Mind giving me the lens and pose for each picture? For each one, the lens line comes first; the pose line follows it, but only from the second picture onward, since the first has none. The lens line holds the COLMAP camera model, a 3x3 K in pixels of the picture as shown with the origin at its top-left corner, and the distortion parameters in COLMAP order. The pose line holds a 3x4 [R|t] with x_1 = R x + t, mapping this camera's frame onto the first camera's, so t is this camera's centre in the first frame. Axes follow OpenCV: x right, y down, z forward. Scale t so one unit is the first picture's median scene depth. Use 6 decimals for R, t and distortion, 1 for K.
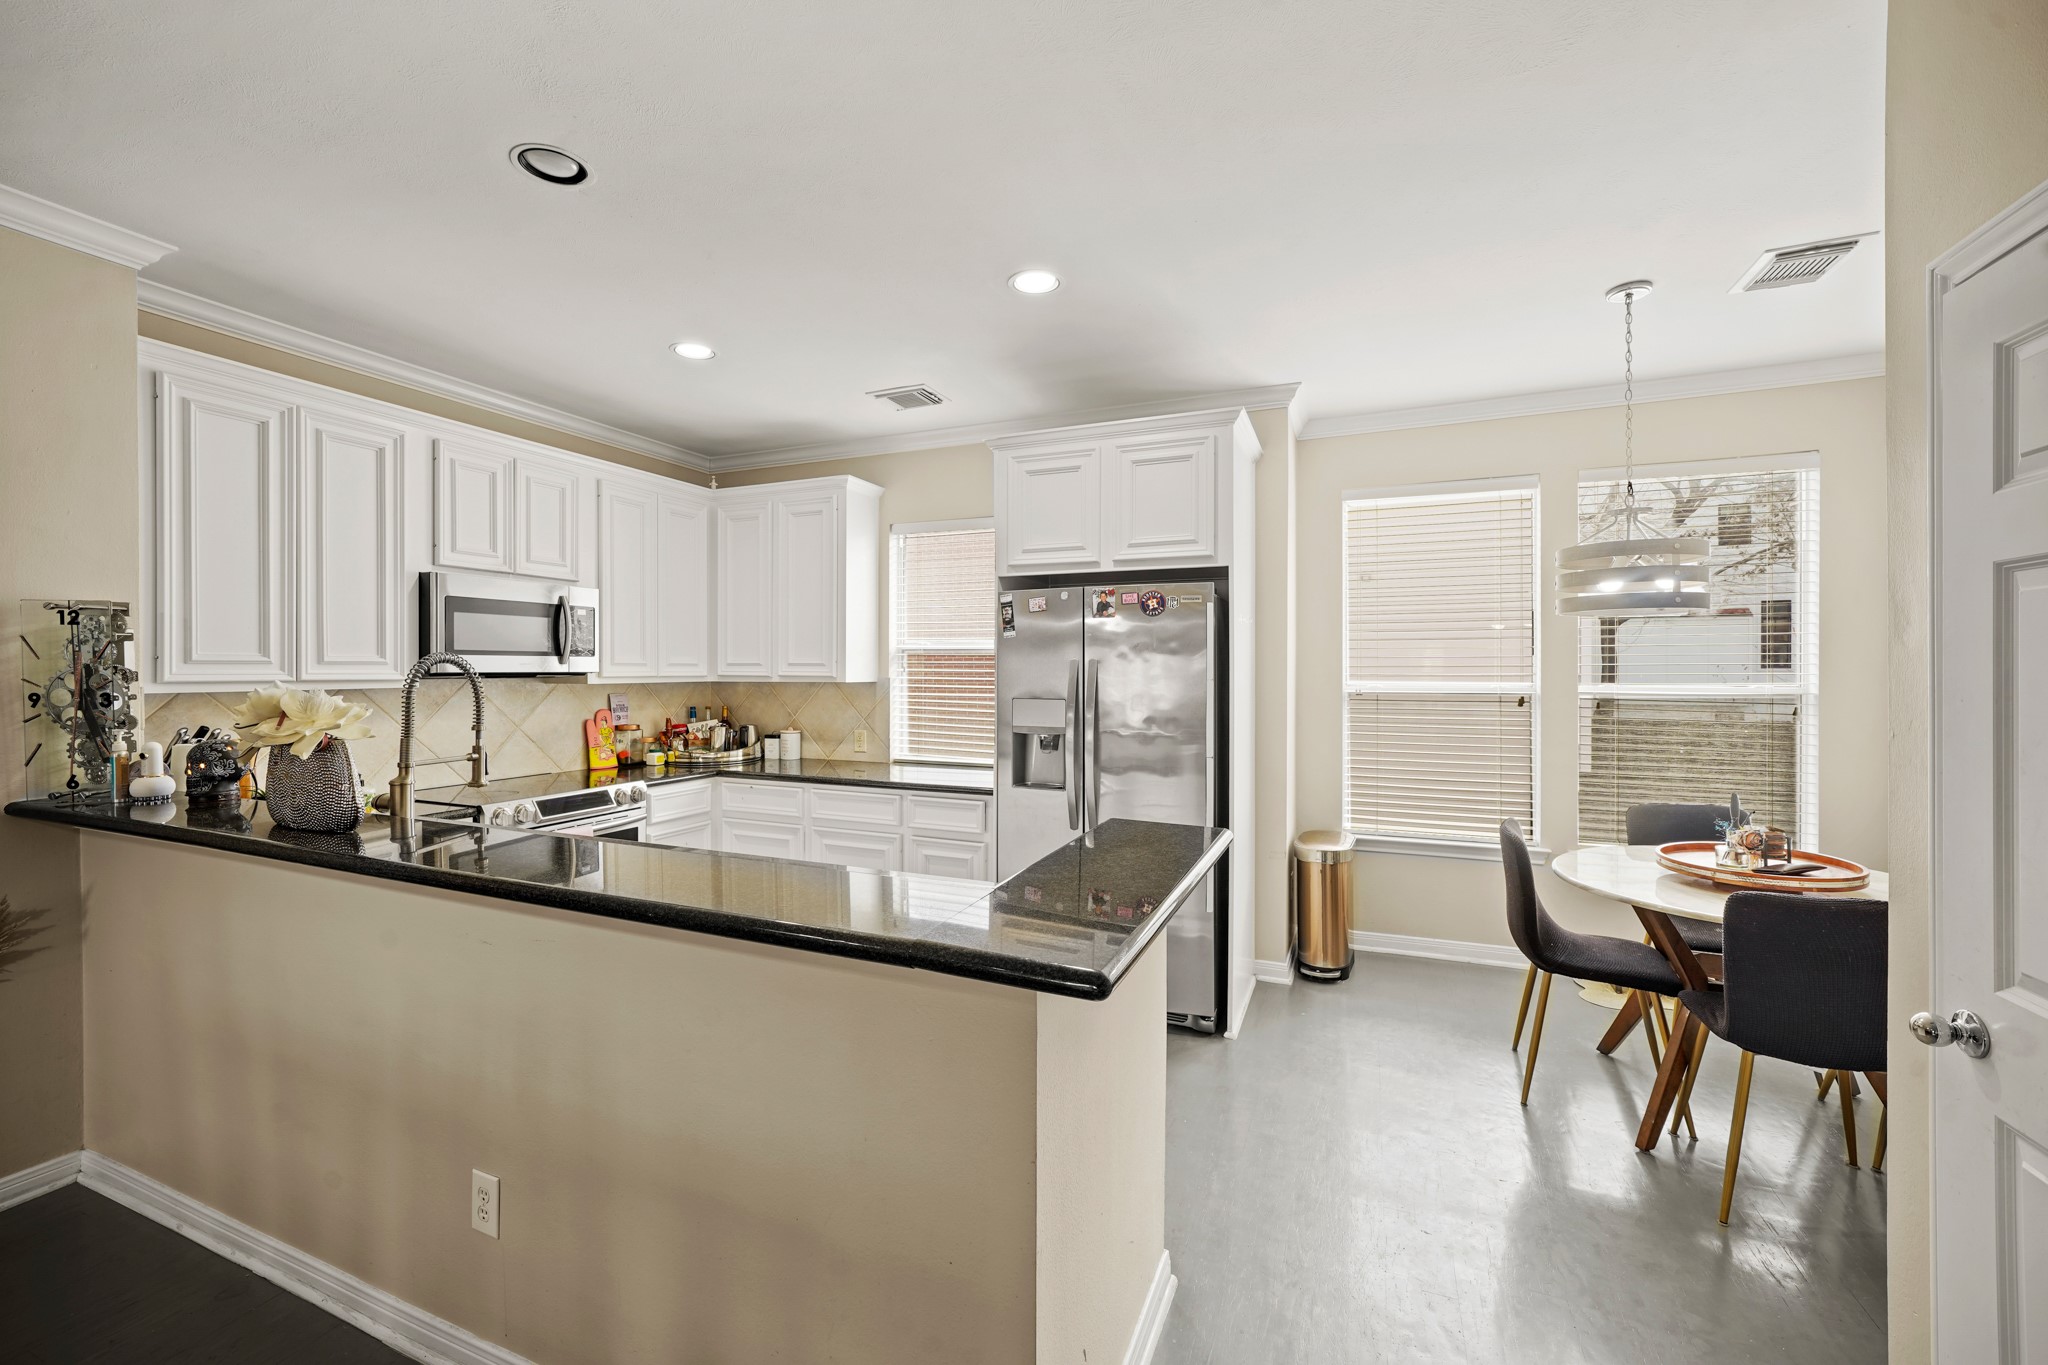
lens RADIAL K [[810.3, 0, 1025.5], [0, 810.3, 669.5], [0, 0, 1]] dist [-0.009982, -0.000144]
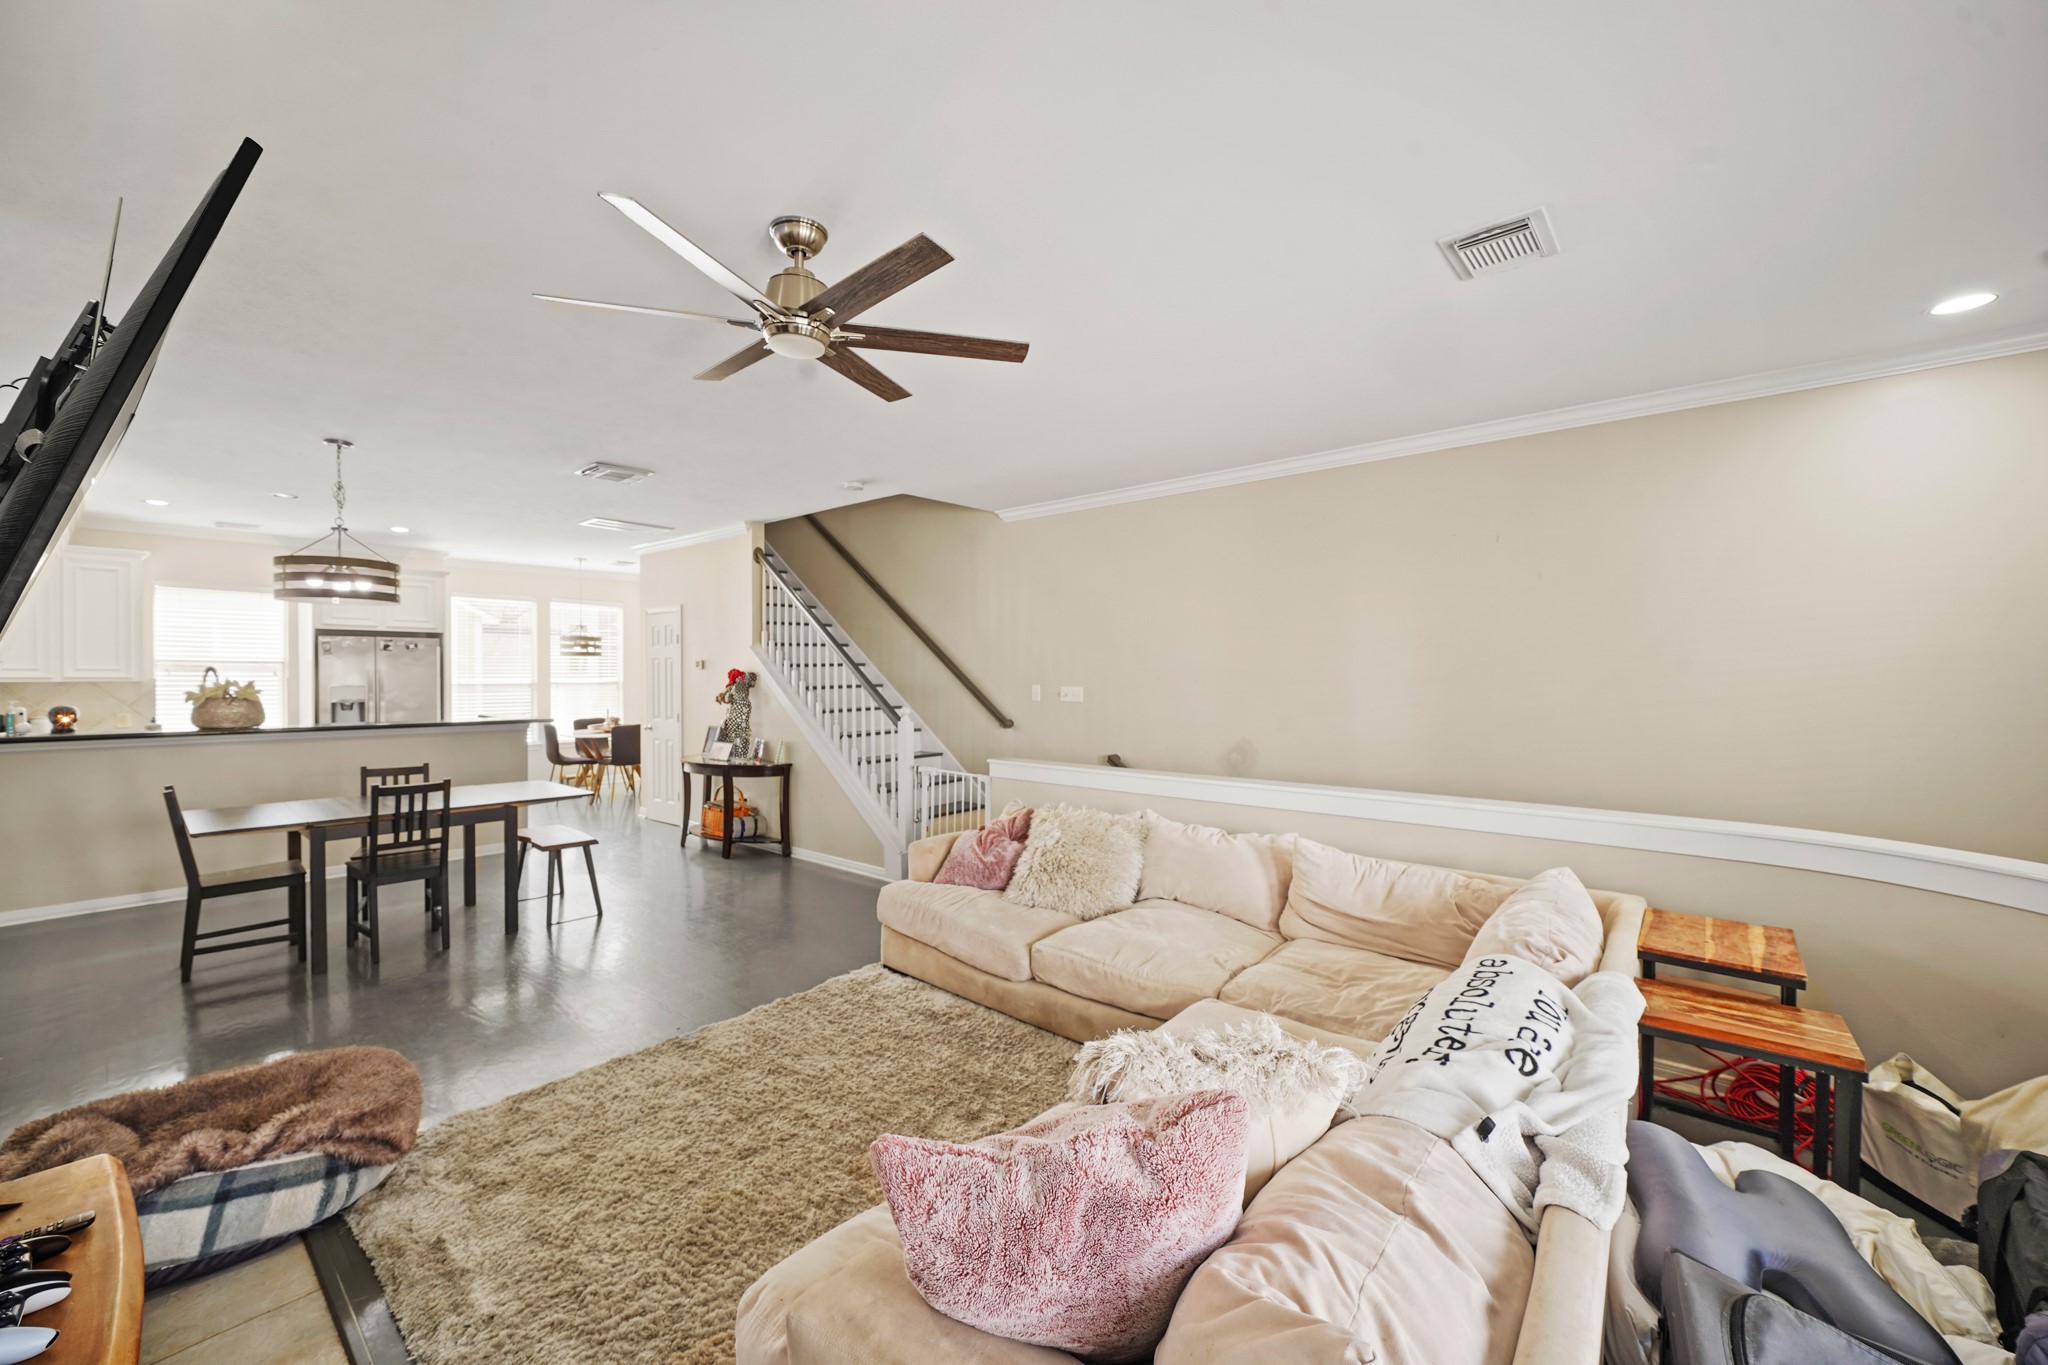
lens RADIAL K [[808.8, 0, 1019.5], [0, 808.8, 680.7], [0, 0, 1]] dist [-0.003975, 0.001964]
pose [[0.305465, -0.006896, 0.952178, -1.500571], [0.001118, 0.999976, 0.006884, 0.006864], [-0.952203, -0.001038, 0.305465, -1.396152]]
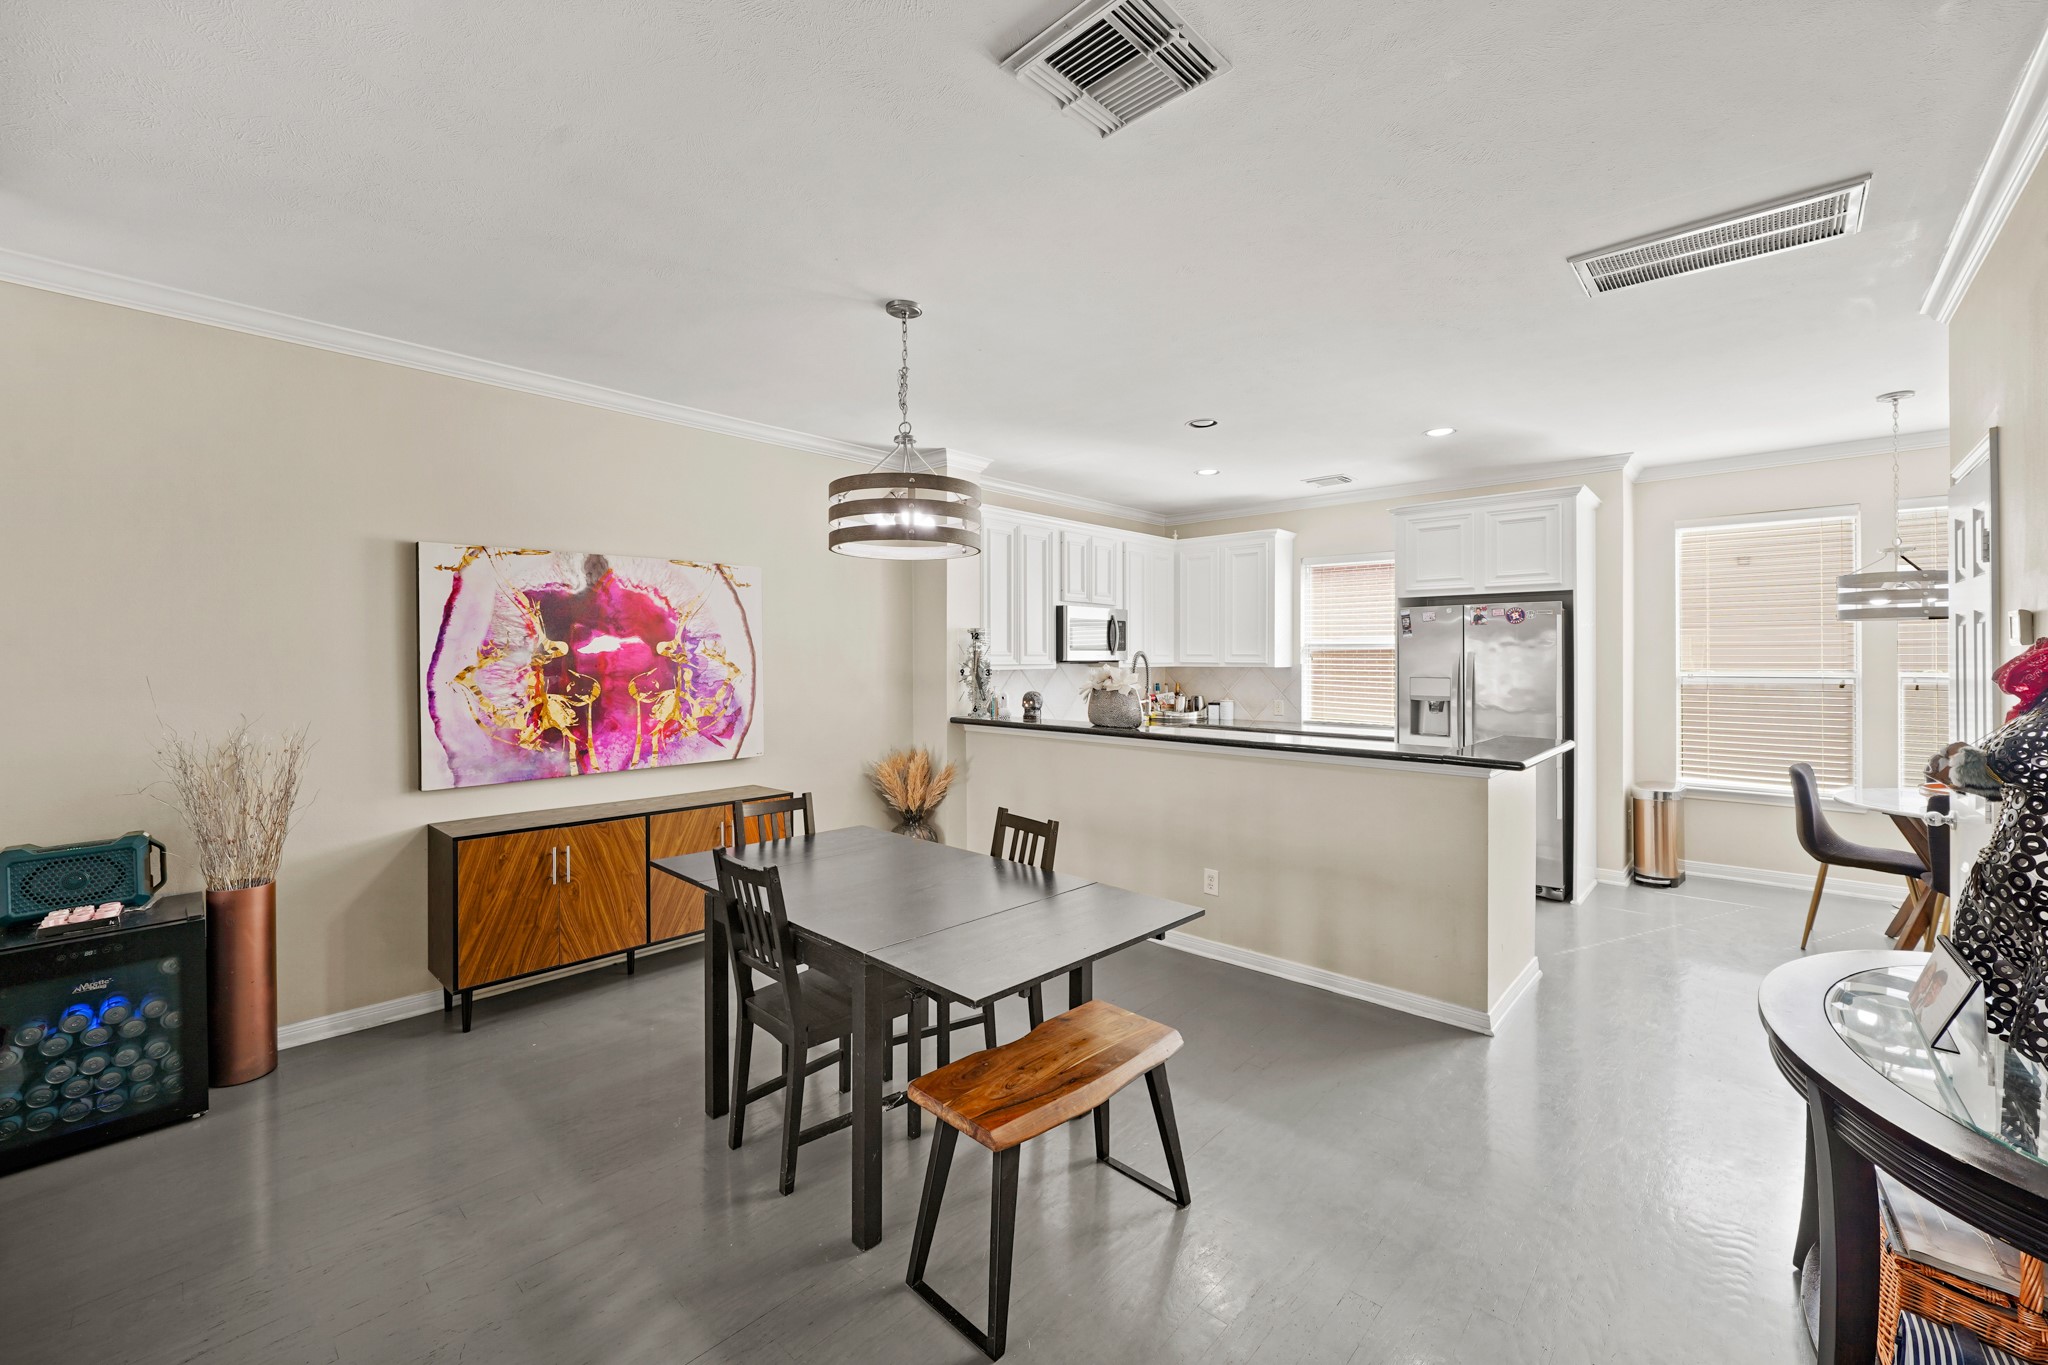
lens RADIAL K [[820.6, 0, 1029.4], [0, 820.6, 653.8], [0, 0, 1]] dist [0.001280, 0.000765]
pose [[0.942464, -0.000555, -0.334307, -0.177027], [-0.001553, 0.999981, -0.006038, 0.000906], [0.334304, 0.006210, 0.942445, -0.717546]]
